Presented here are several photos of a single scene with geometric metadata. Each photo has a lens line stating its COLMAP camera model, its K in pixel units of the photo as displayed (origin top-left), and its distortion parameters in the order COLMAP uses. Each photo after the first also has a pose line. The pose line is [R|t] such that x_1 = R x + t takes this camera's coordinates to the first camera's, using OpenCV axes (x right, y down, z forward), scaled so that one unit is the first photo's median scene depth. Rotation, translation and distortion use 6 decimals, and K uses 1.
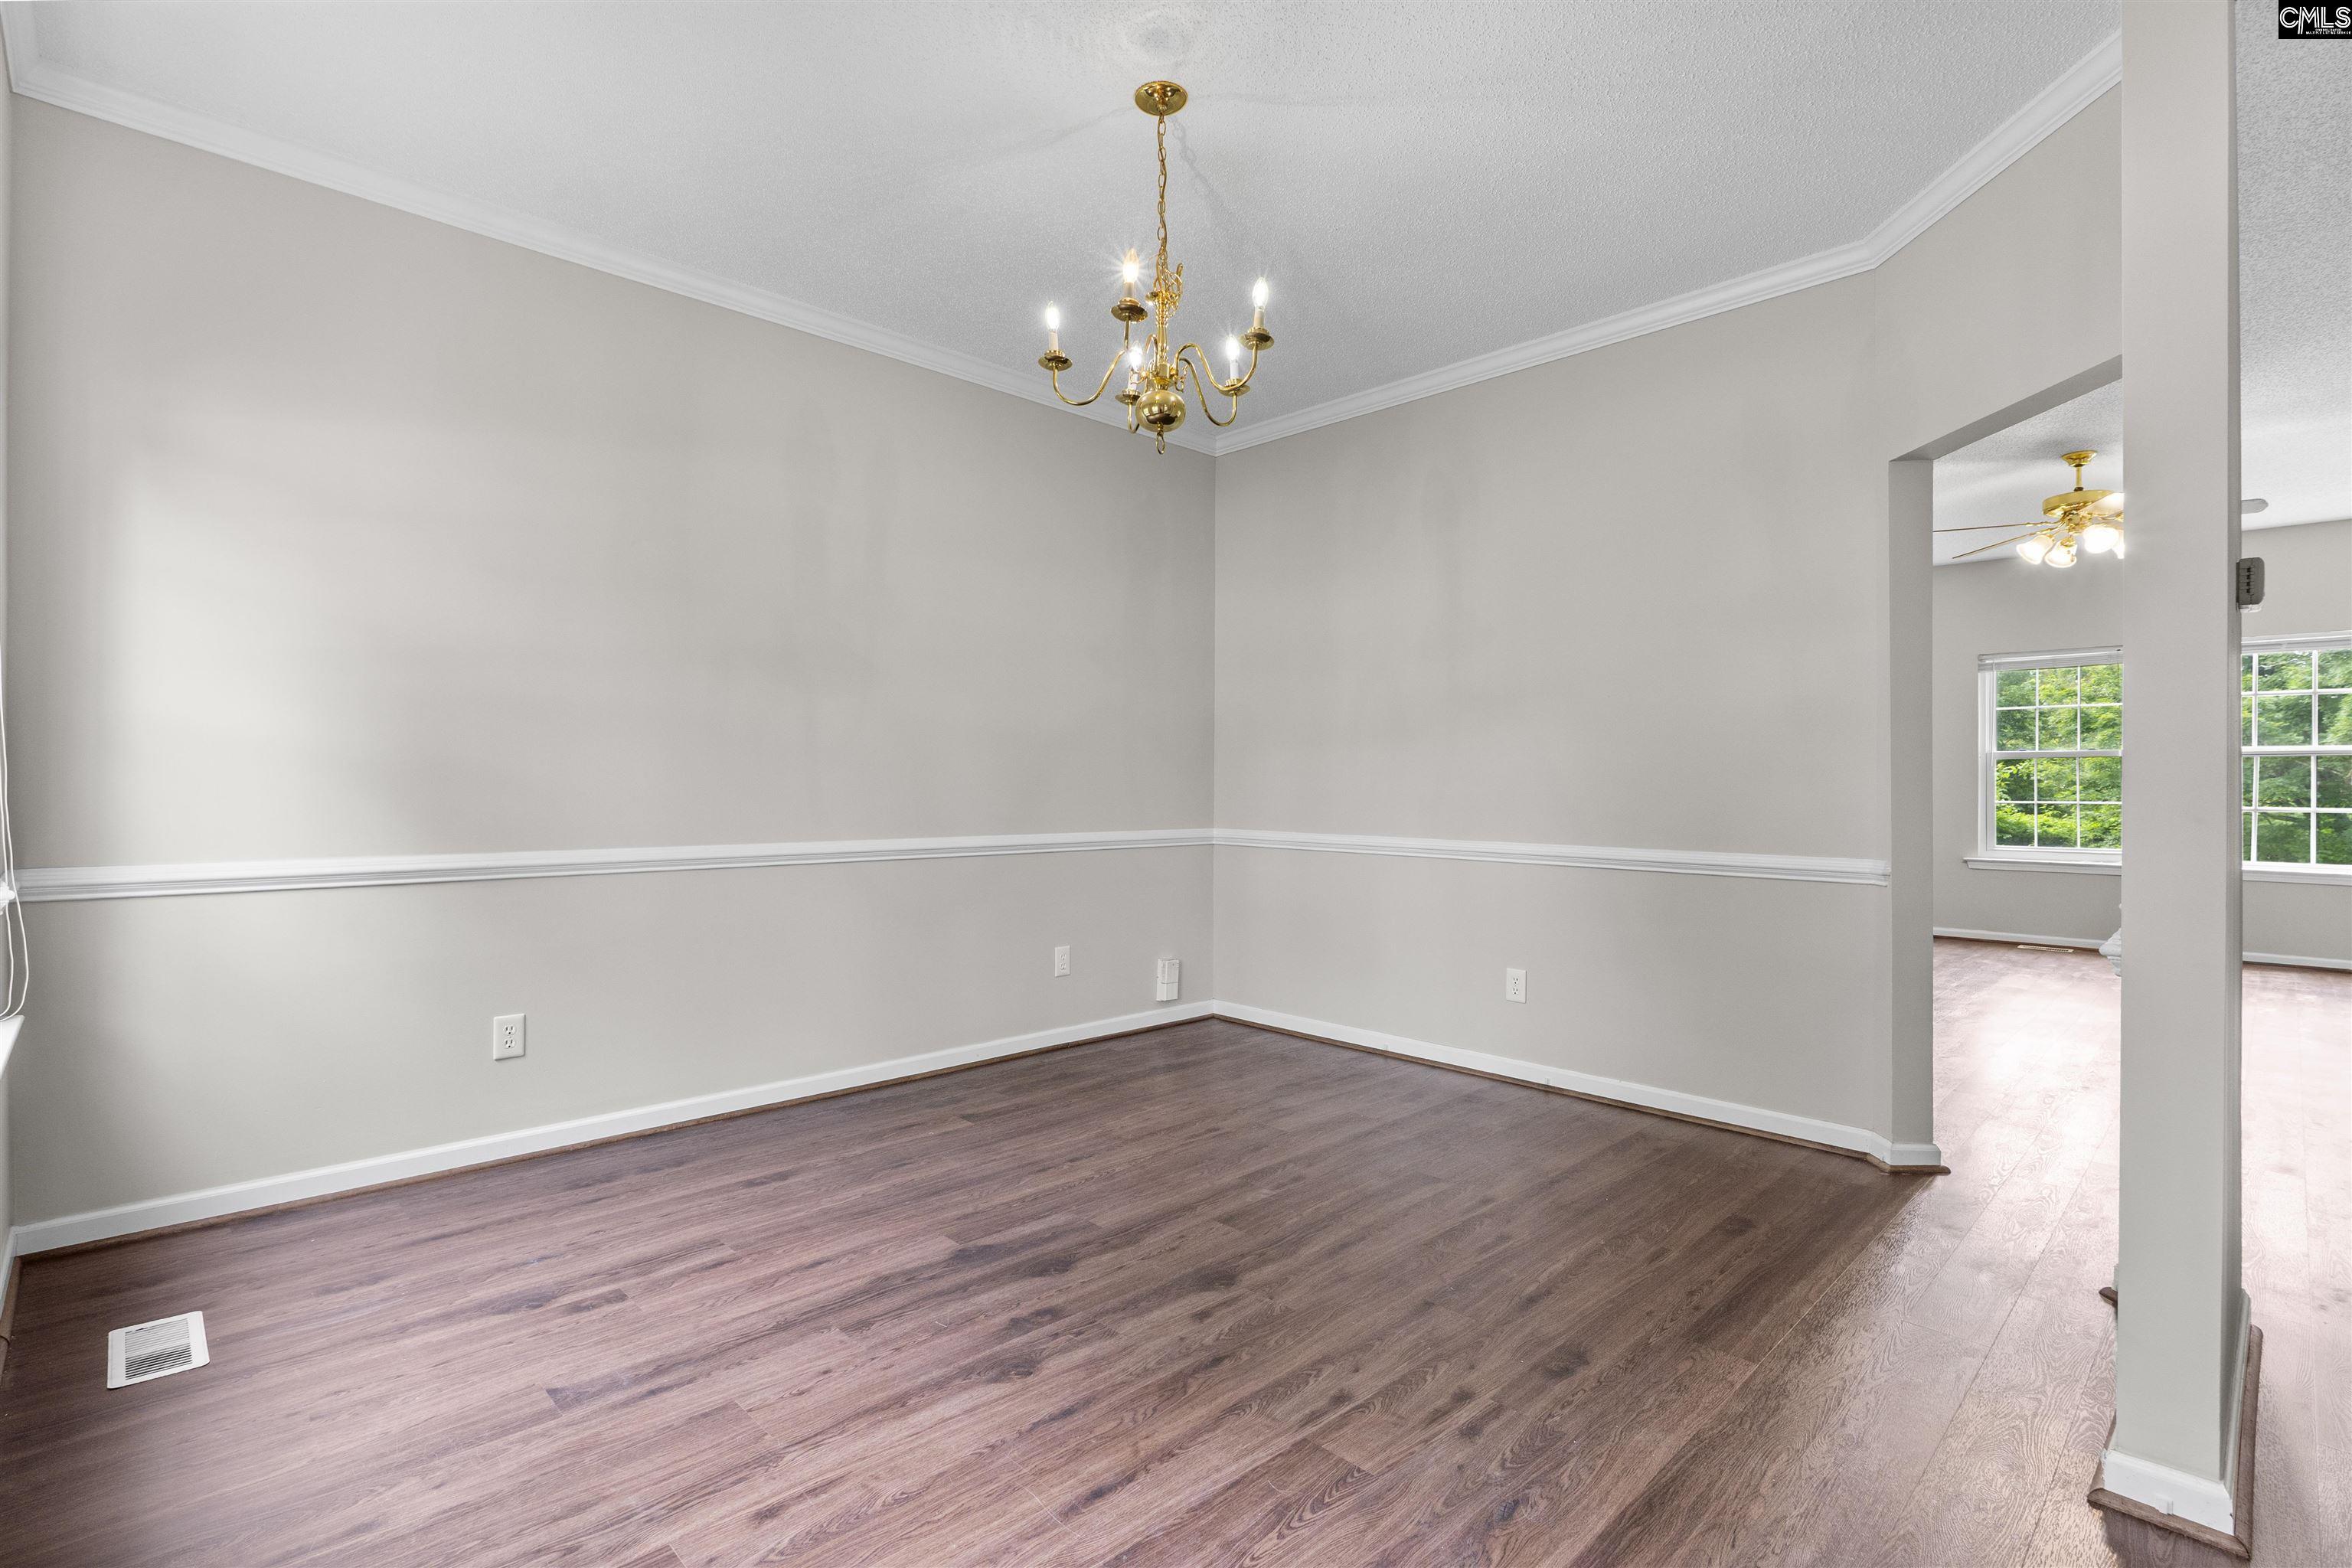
lens RADIAL K [[1104.5, 0, 1185.1], [0, 1104.5, 786.3], [0, 0, 1]] dist [-0.009904, 0.000079]
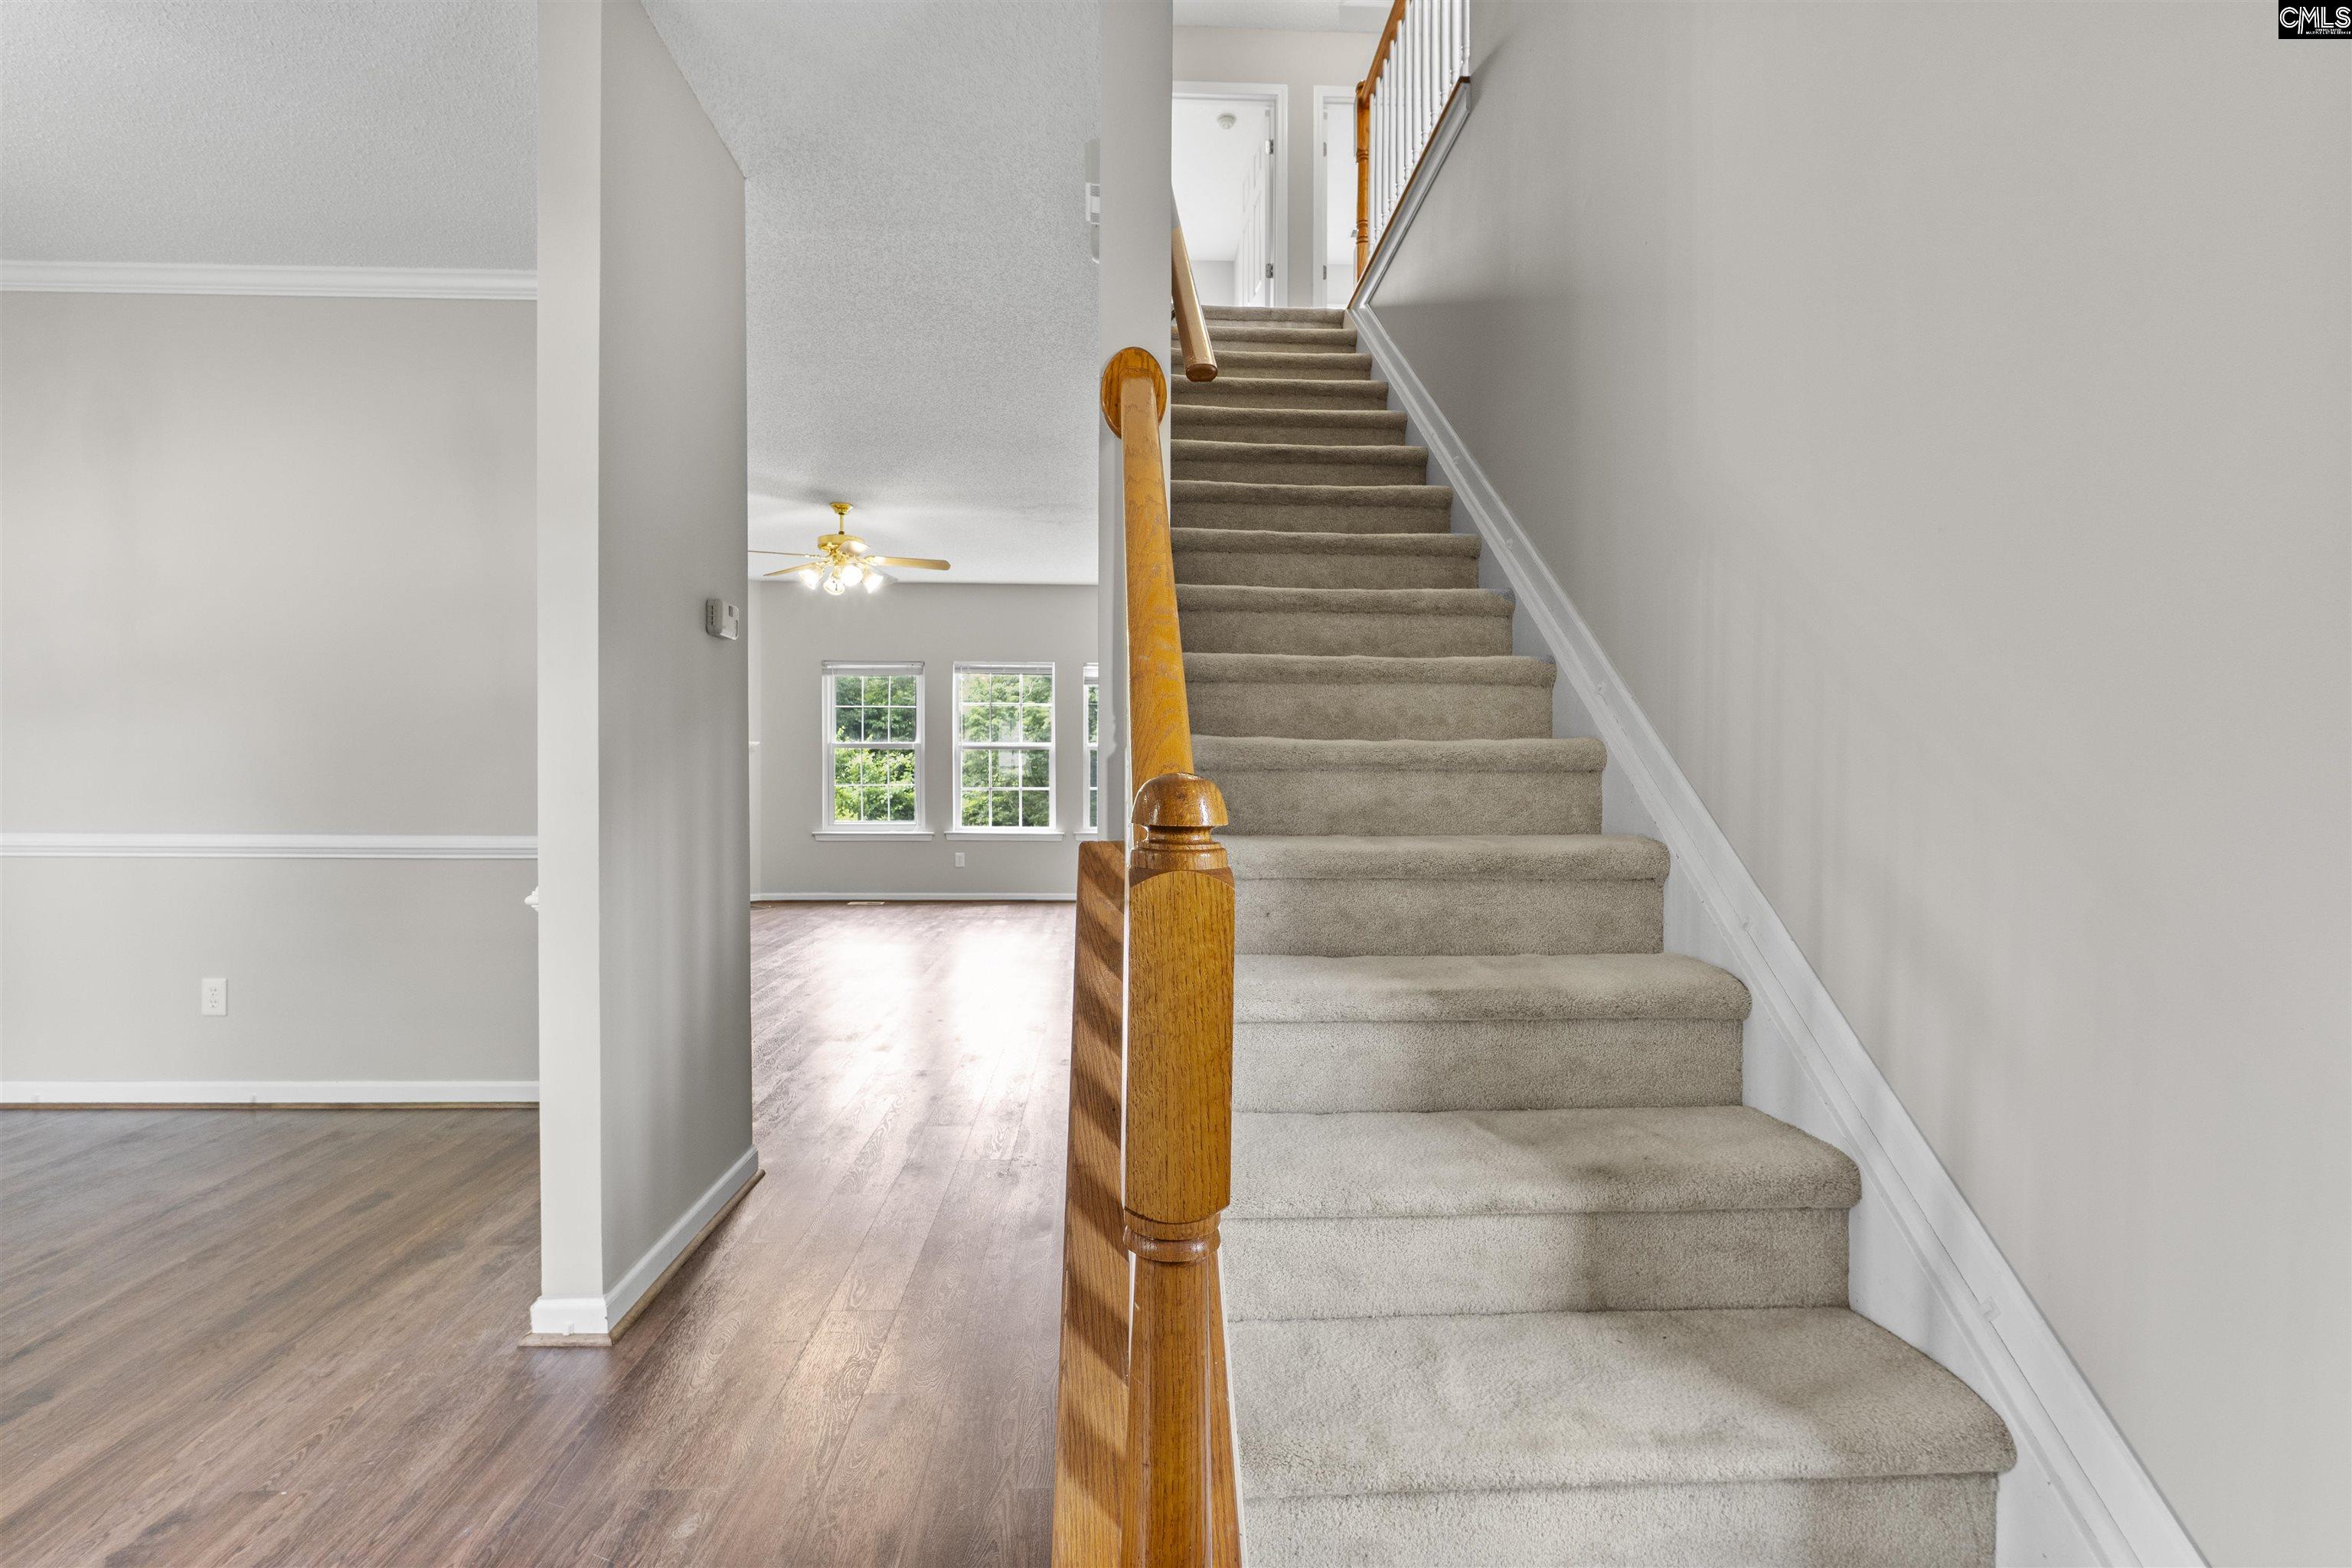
lens RADIAL K [[1104.5, 0, 1185.1], [0, 1104.5, 786.3], [0, 0, 1]] dist [-0.009904, 0.000079]
pose [[0.664748, -0.008726, 0.747017, 0.164791], [-0.000588, 0.999925, 0.012203, 0.001997], [-0.747068, -0.008551, 0.664693, -0.154704]]
